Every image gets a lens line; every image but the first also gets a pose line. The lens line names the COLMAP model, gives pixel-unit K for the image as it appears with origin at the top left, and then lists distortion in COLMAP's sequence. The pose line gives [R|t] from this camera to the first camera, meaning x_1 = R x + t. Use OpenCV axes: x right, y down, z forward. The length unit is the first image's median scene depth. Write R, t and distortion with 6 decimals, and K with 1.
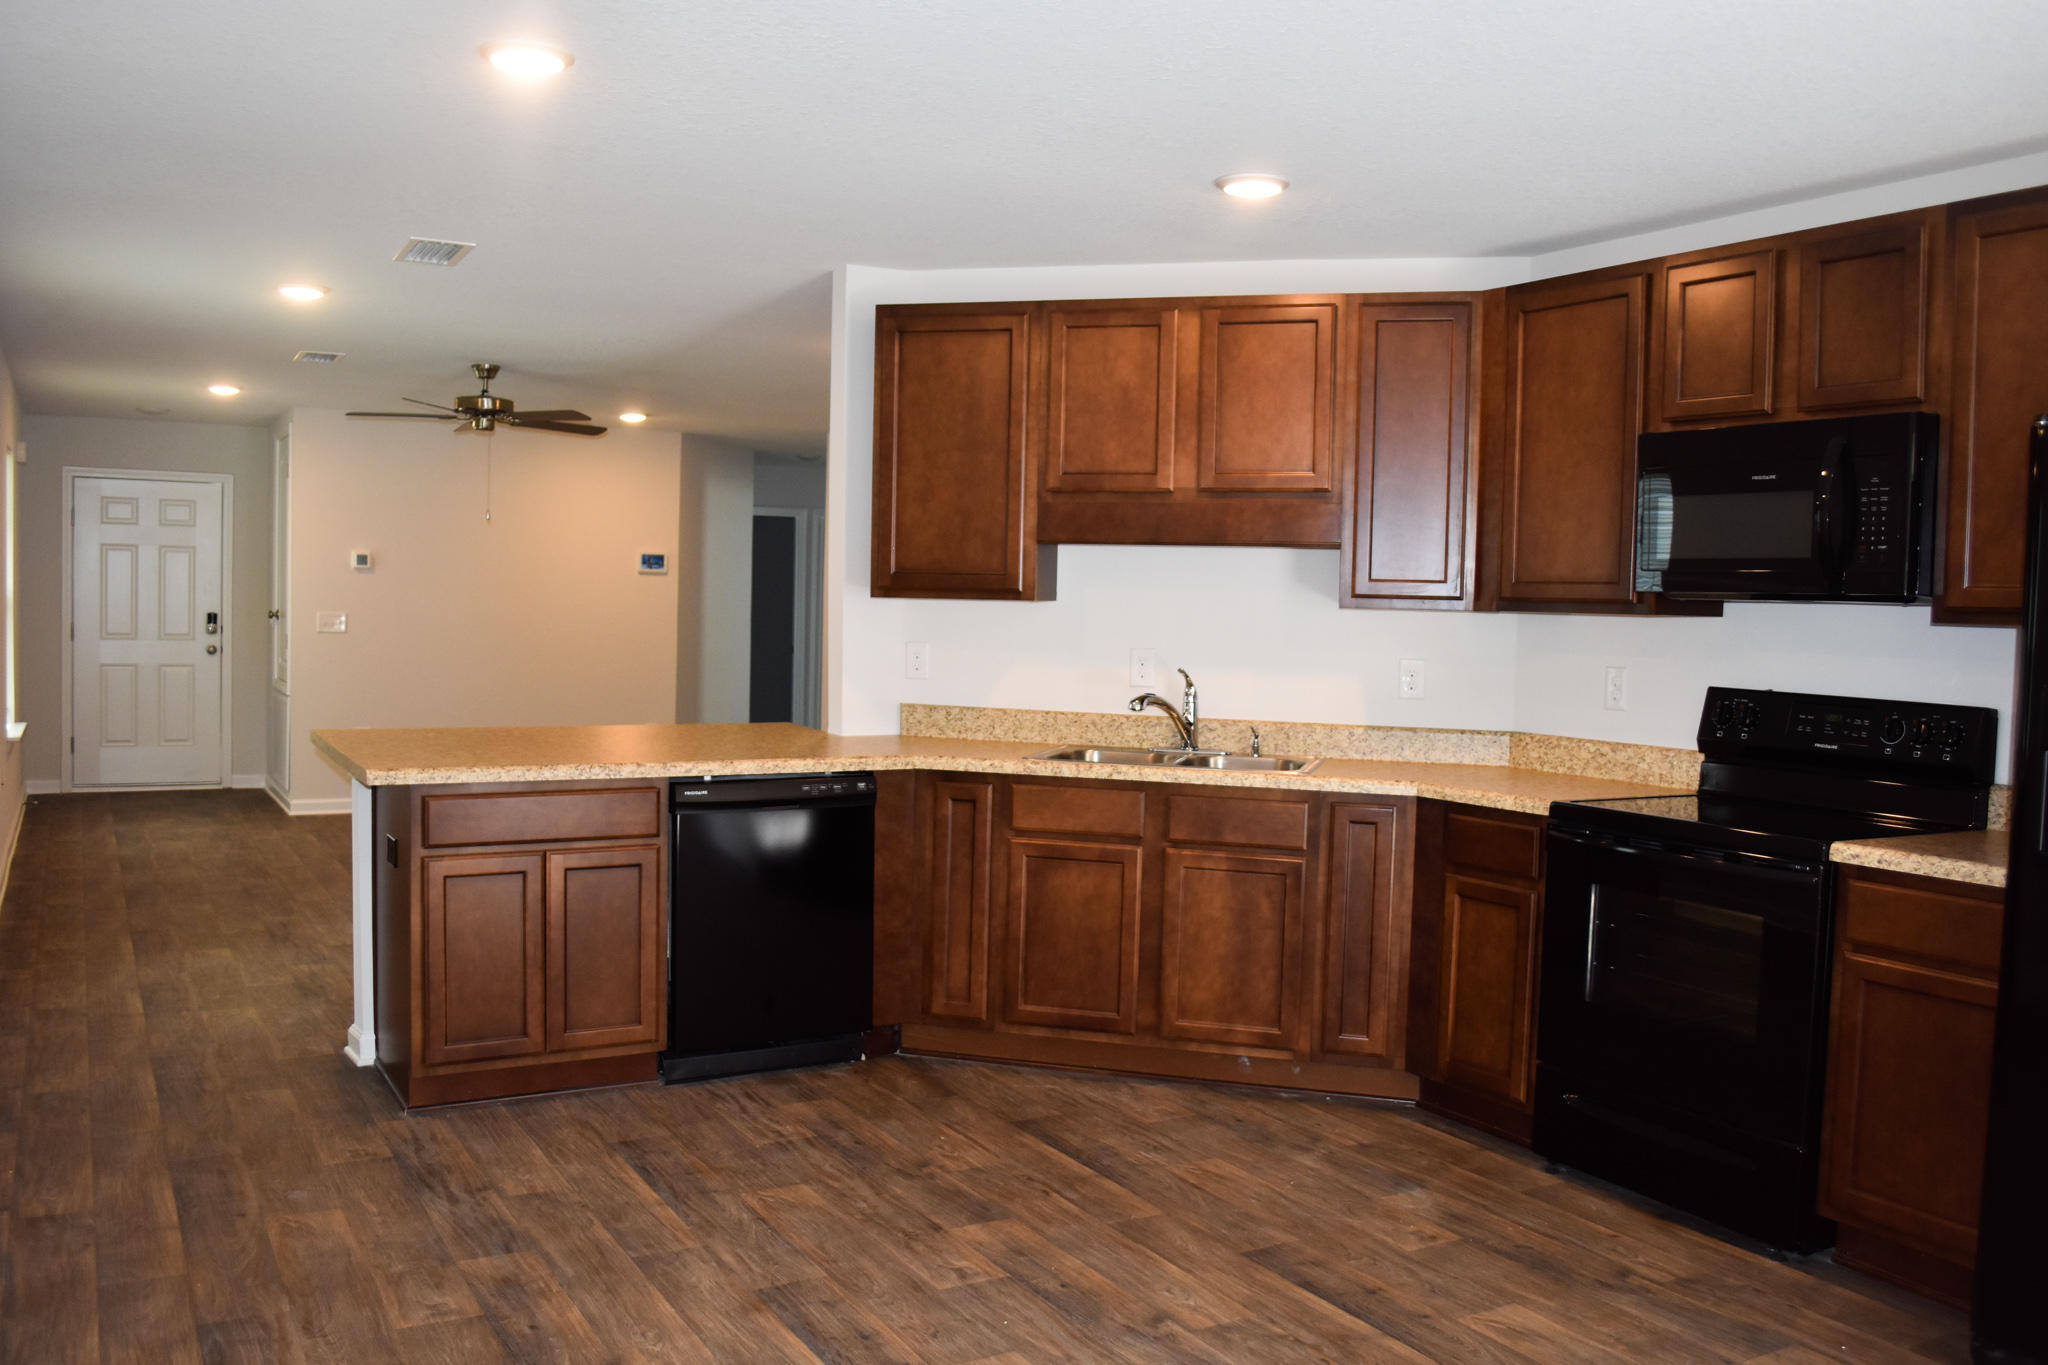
lens RADIAL K [[1685.9, 0, 998.6], [0, 1685.9, 681.3], [0, 0, 1]] dist [-0.059449, -0.001583]
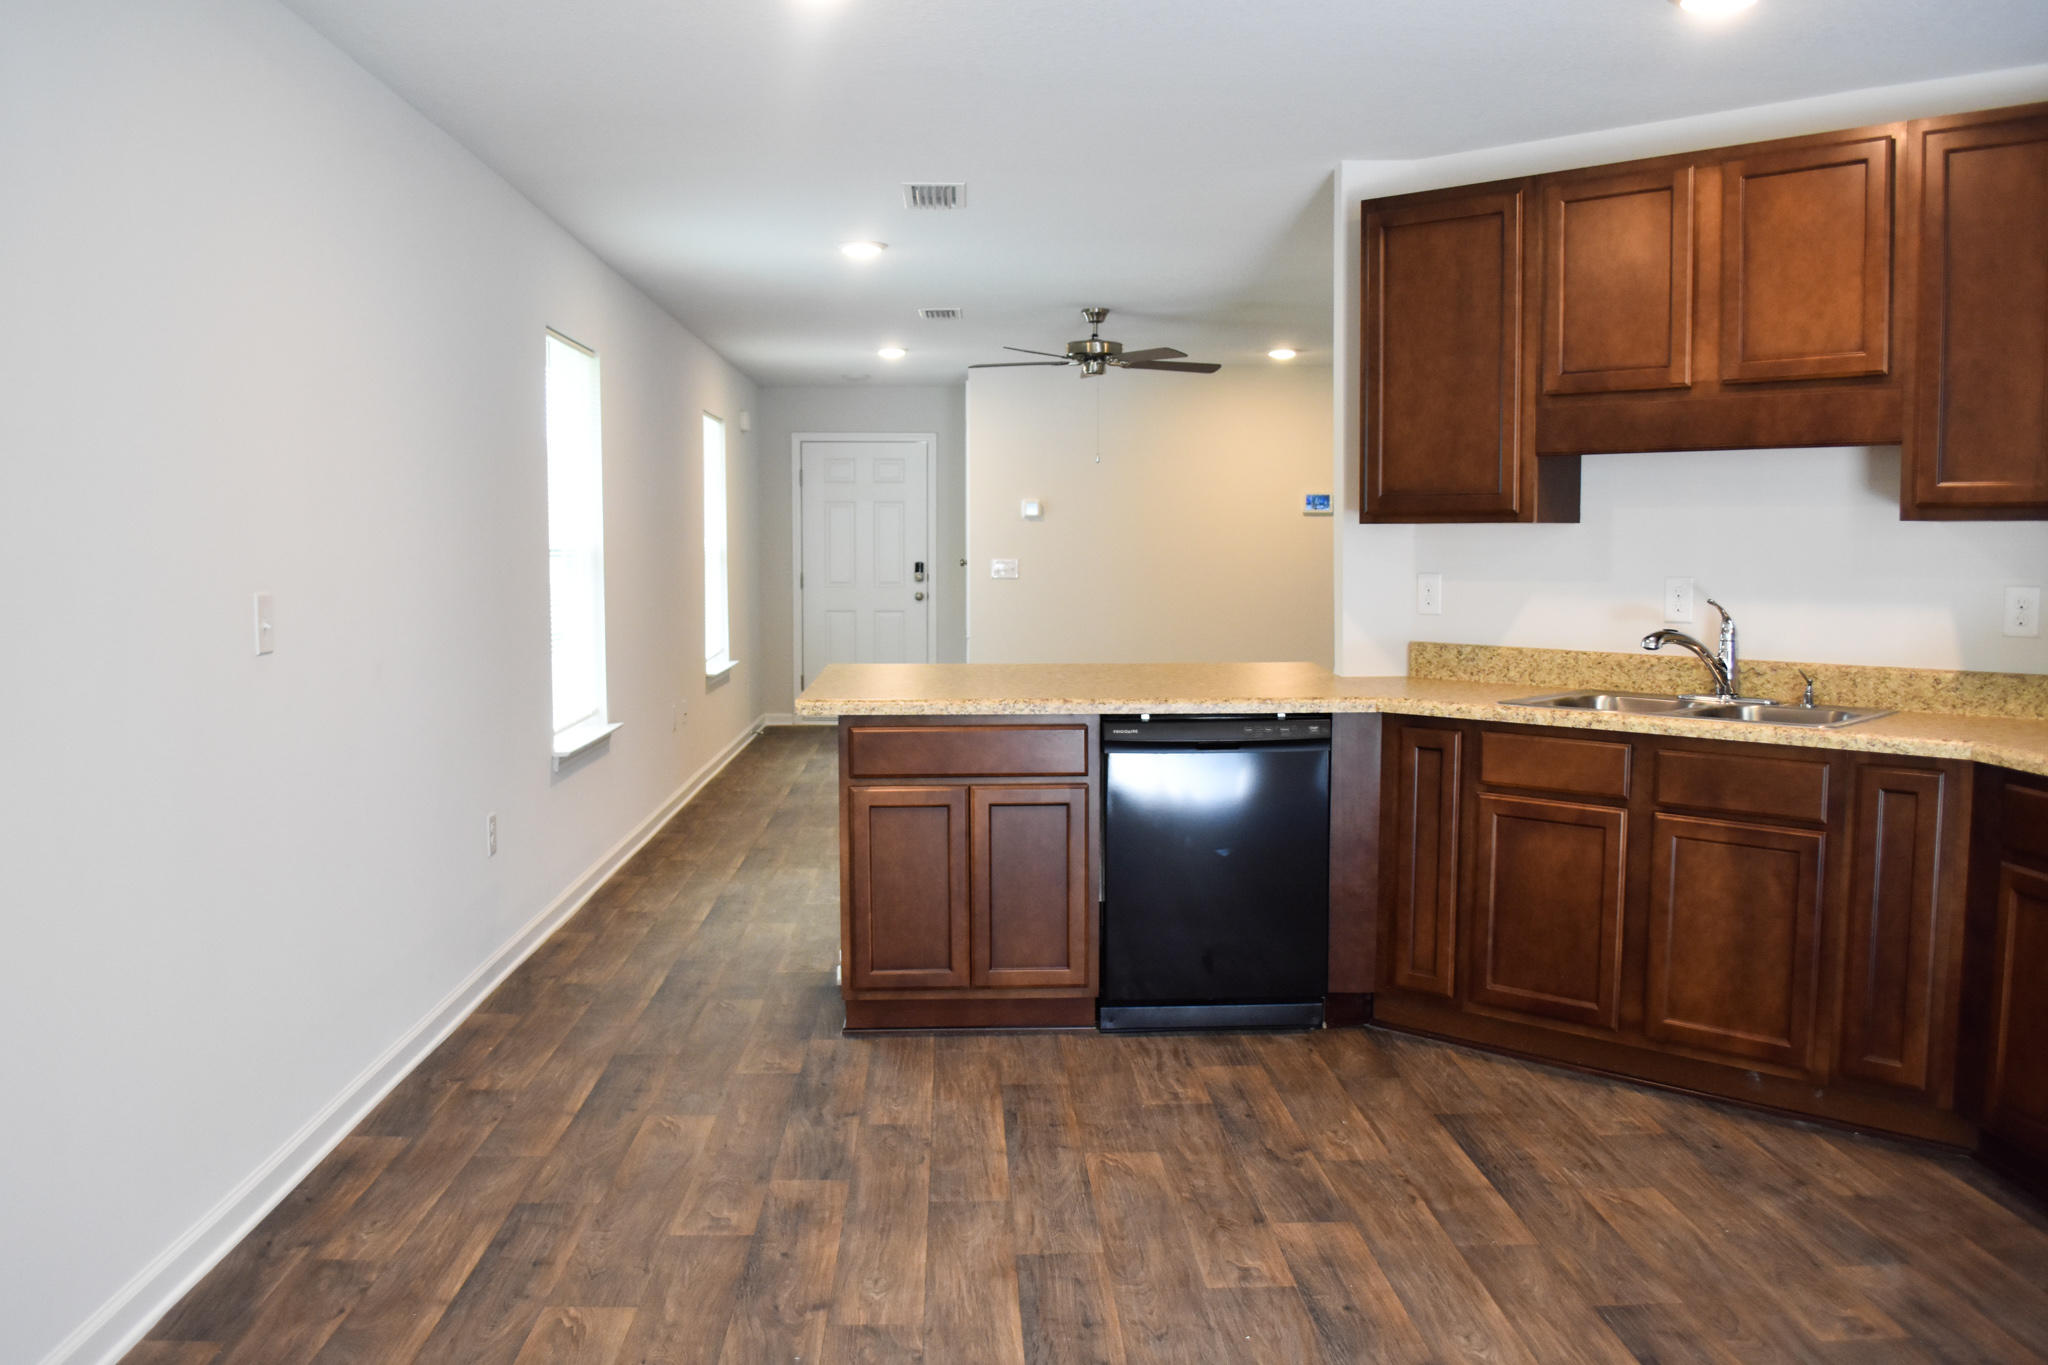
lens RADIAL K [[1685.9, 0, 1018.6], [0, 1685.9, 677.5], [0, 0, 1]] dist [-0.059449, -0.001583]
pose [[0.888786, 0.012773, -0.458145, 0.211295], [-0.000457, 0.999636, 0.026982, 0.010239], [0.458323, -0.023772, 0.888468, 0.126755]]
